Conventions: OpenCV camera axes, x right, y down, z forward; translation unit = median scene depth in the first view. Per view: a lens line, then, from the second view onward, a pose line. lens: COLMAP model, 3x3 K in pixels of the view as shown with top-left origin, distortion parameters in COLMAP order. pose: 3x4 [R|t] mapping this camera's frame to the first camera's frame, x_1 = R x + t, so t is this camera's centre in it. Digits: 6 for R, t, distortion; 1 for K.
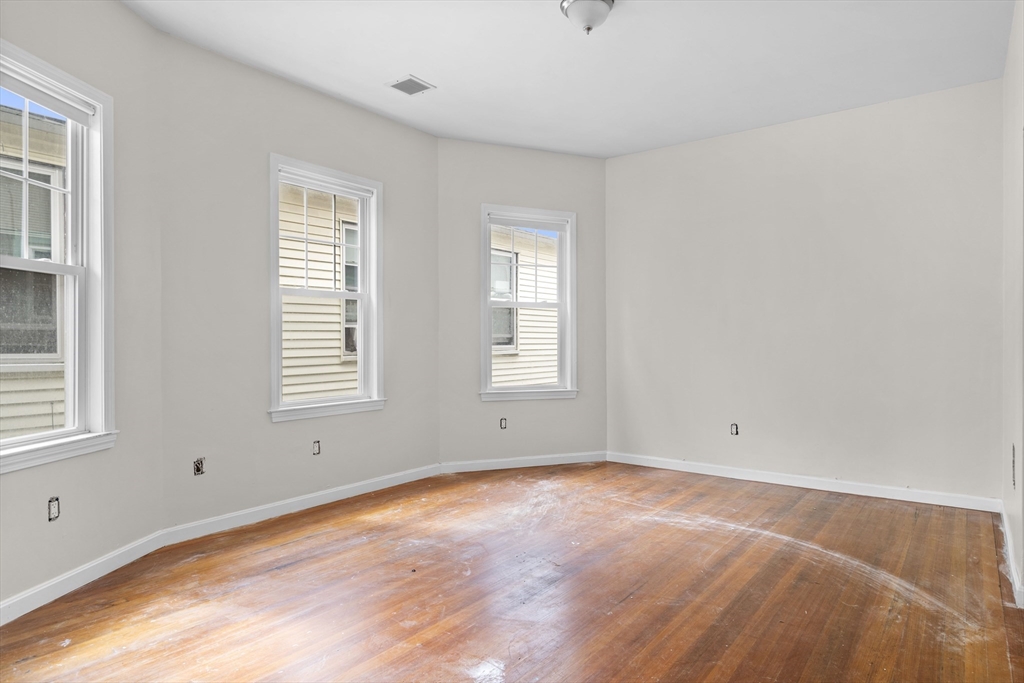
lens RADIAL K [[622.4, 0, 513.0], [0, 622.4, 339.3], [0, 0, 1]] dist [0.000892, -0.000217]
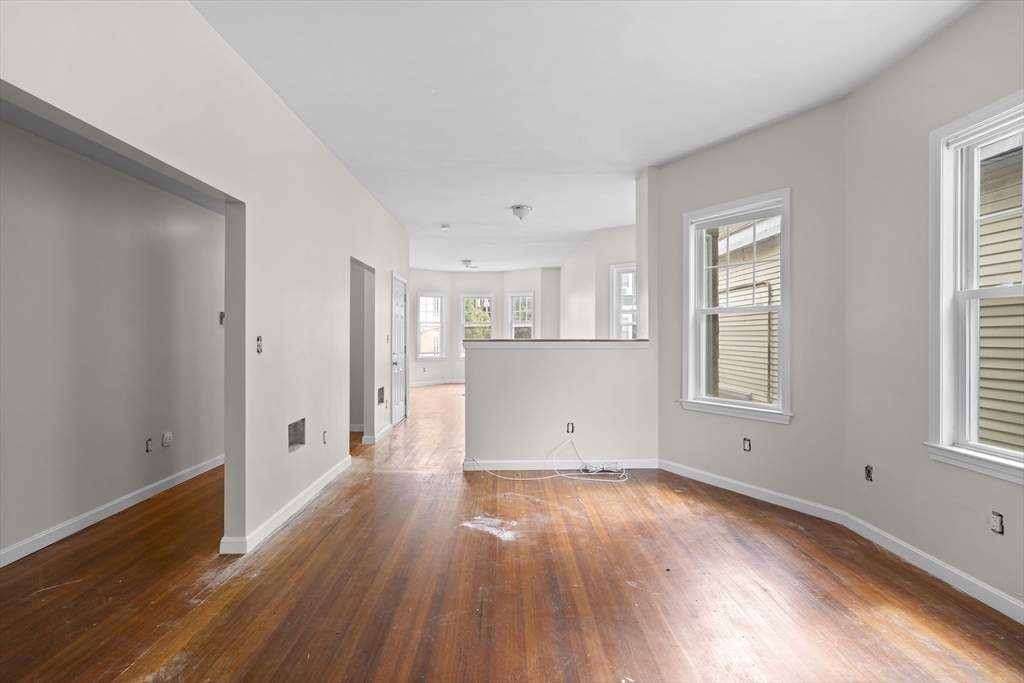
lens RADIAL K [[482.9, 0, 517.3], [0, 482.9, 338.5], [0, 0, 1]] dist [-0.004115, -0.001703]
pose [[-0.789583, 0.005722, -0.613617, 0.597829], [0.001715, 0.999973, 0.007117, -0.043176], [0.613641, 0.004567, -0.789572, 1.589576]]
